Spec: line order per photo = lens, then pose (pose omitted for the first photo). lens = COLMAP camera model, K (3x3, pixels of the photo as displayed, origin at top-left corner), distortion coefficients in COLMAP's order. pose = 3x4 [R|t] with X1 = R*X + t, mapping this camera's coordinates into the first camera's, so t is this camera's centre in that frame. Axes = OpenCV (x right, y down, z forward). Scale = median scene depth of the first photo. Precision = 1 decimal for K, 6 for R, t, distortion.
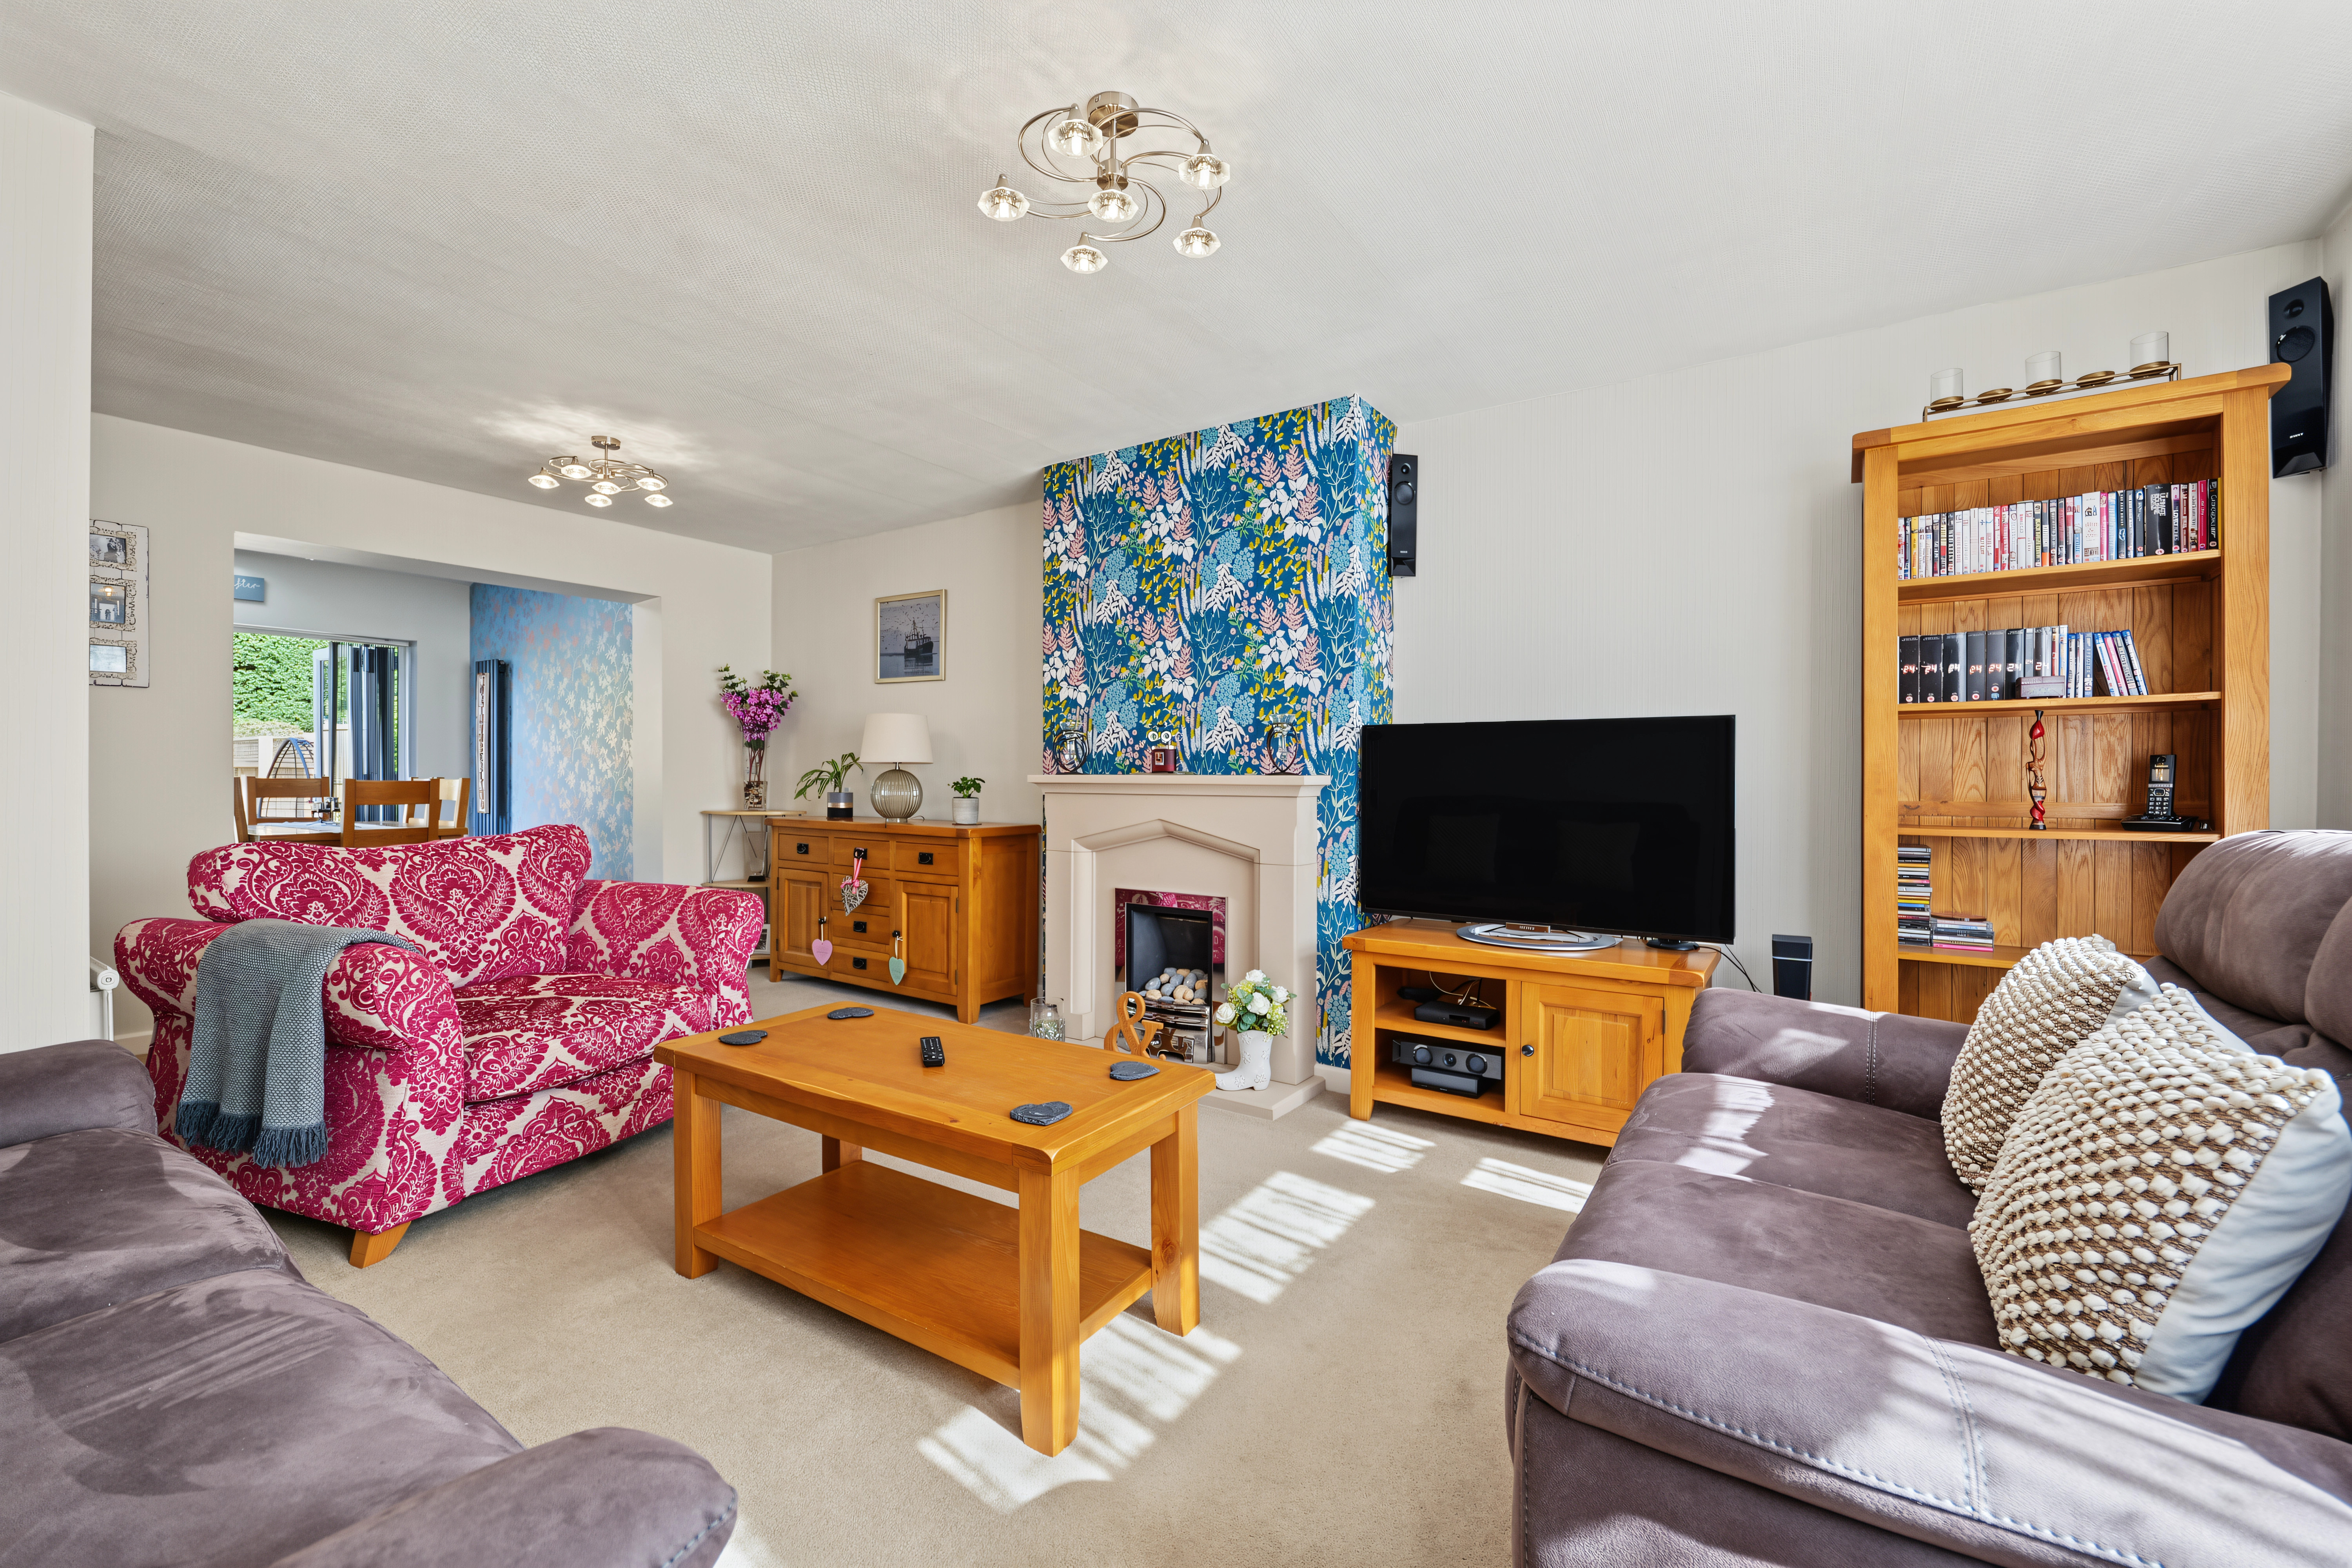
lens RADIAL K [[957.9, 0, 1169.1], [0, 957.9, 778.1], [0, 0, 1]] dist [-0.012355, -0.000163]
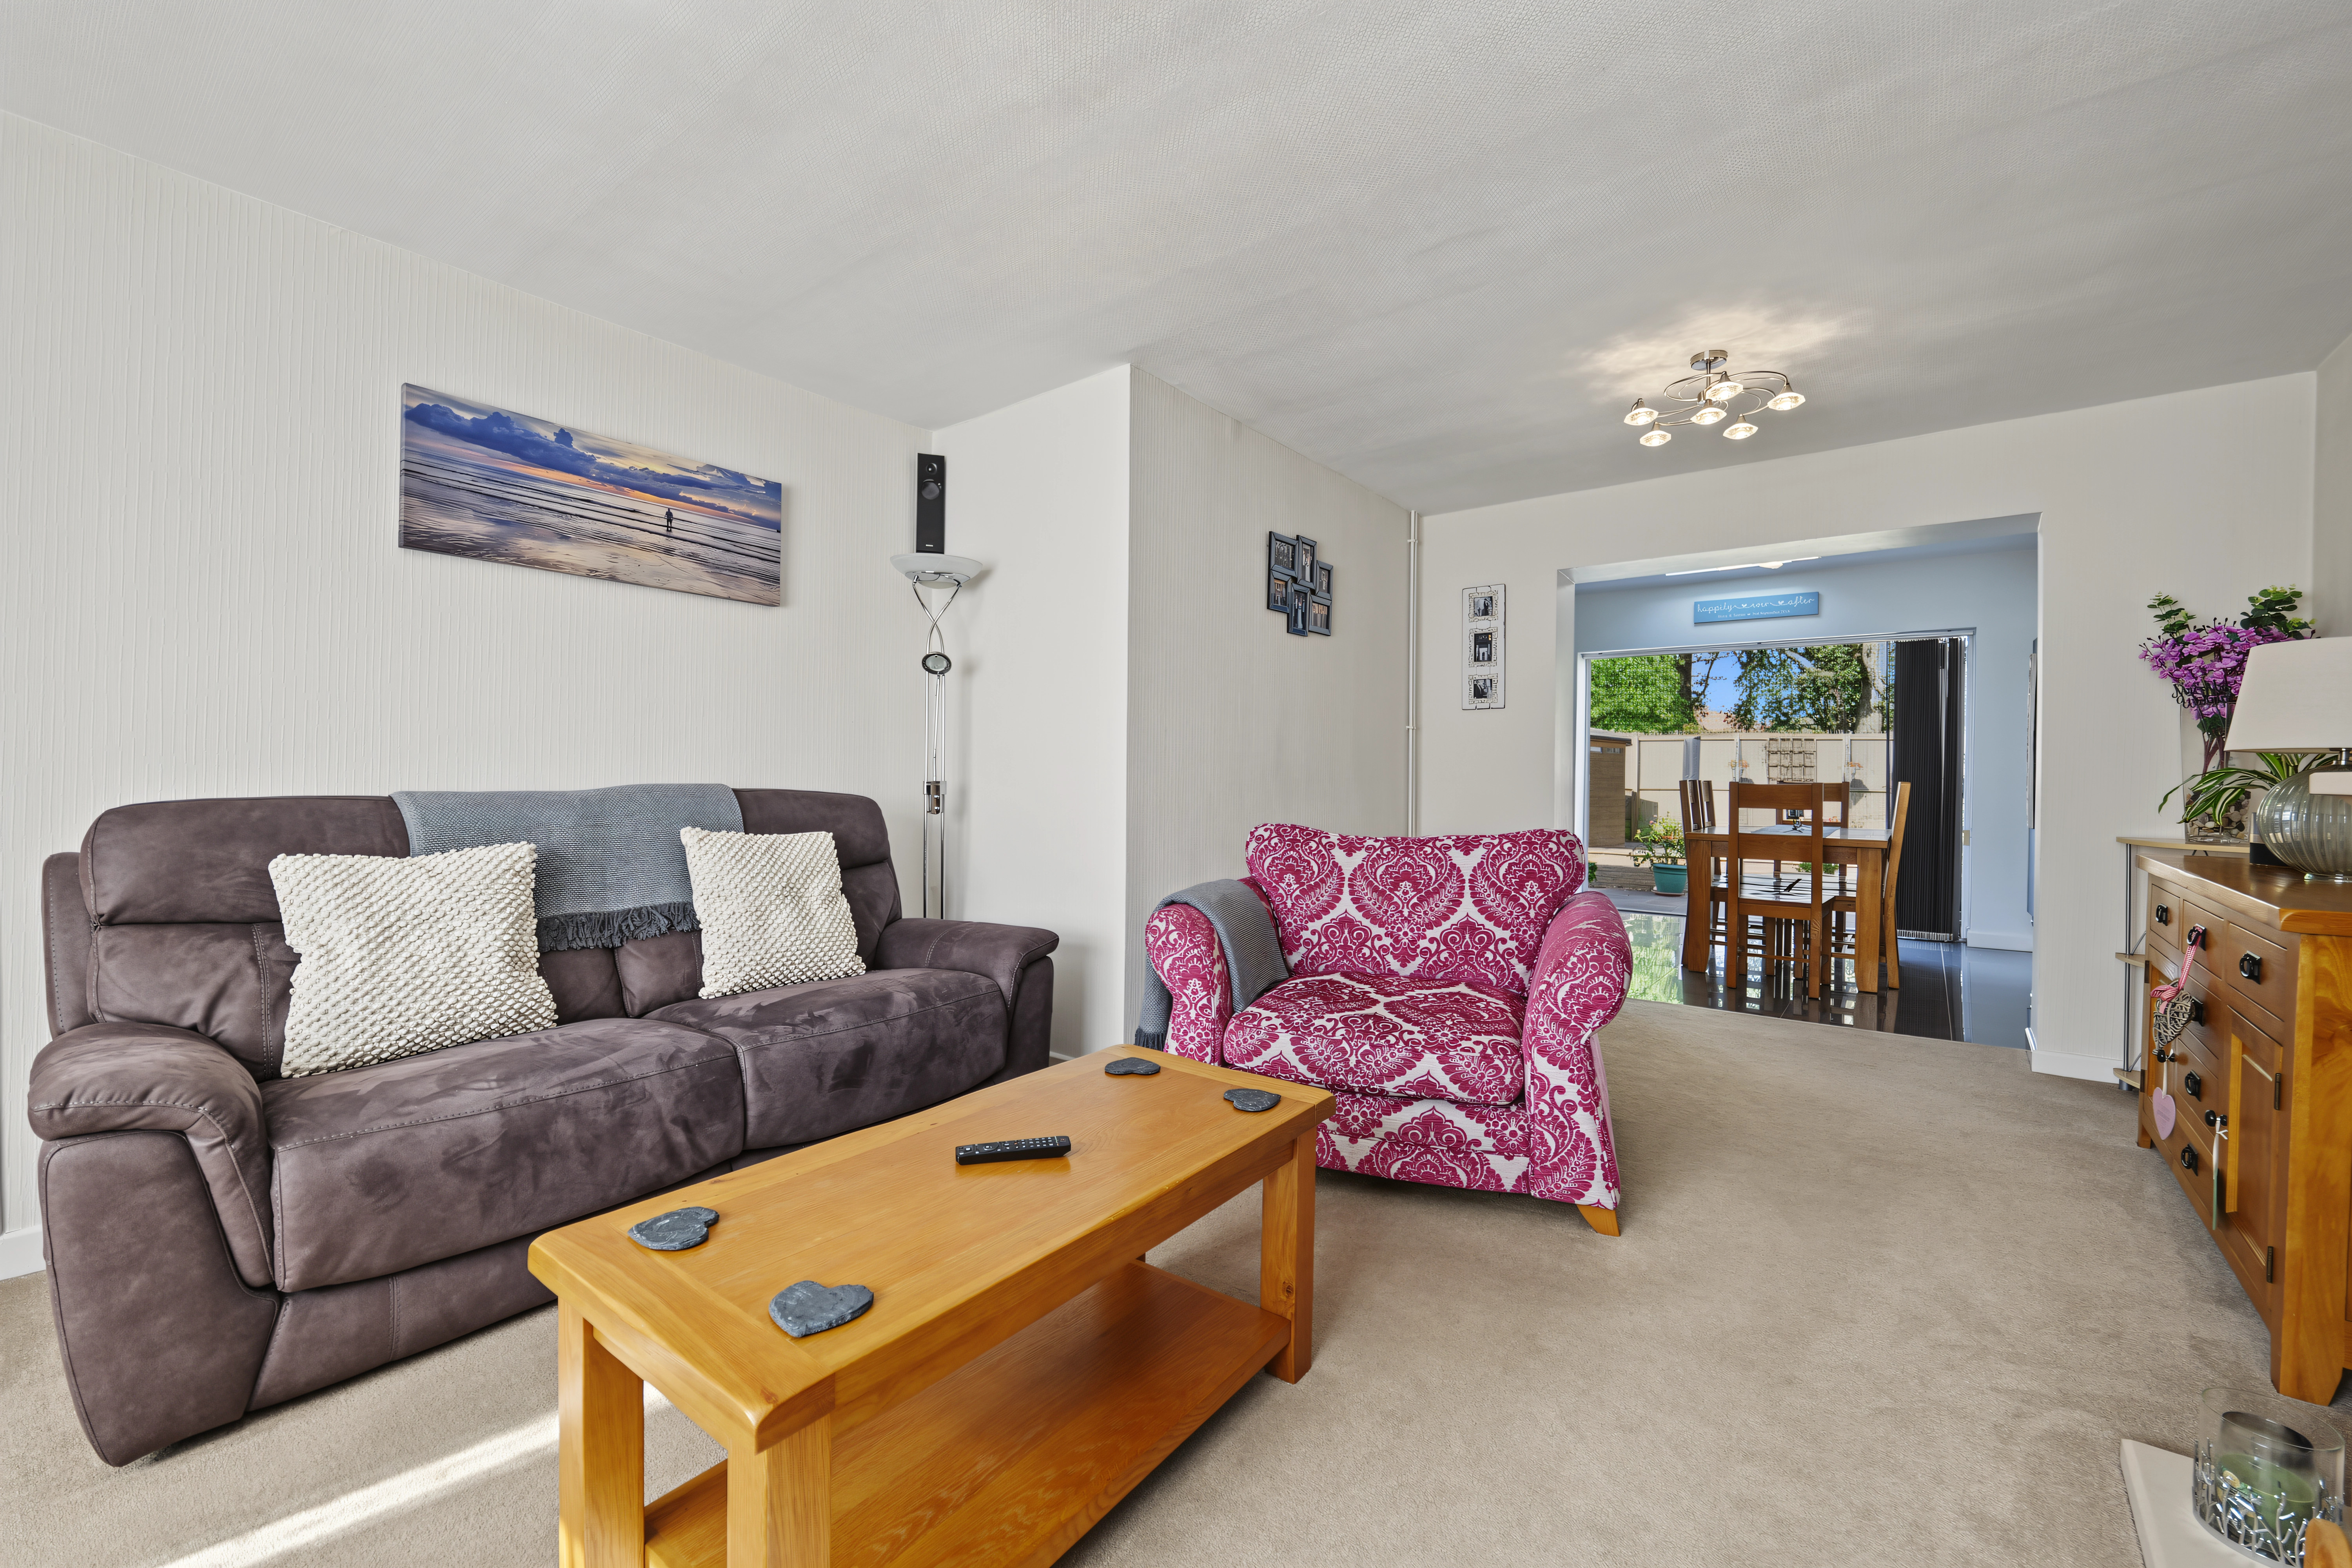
lens RADIAL K [[957.9, 0, 1169.1], [0, 957.9, 778.1], [0, 0, 1]] dist [-0.012355, -0.000163]
pose [[-0.070879, 0.001046, -0.997484, 0.305262], [-0.011248, 0.999935, 0.001848, 0.003367], [0.997422, 0.011350, -0.070862, 0.776486]]
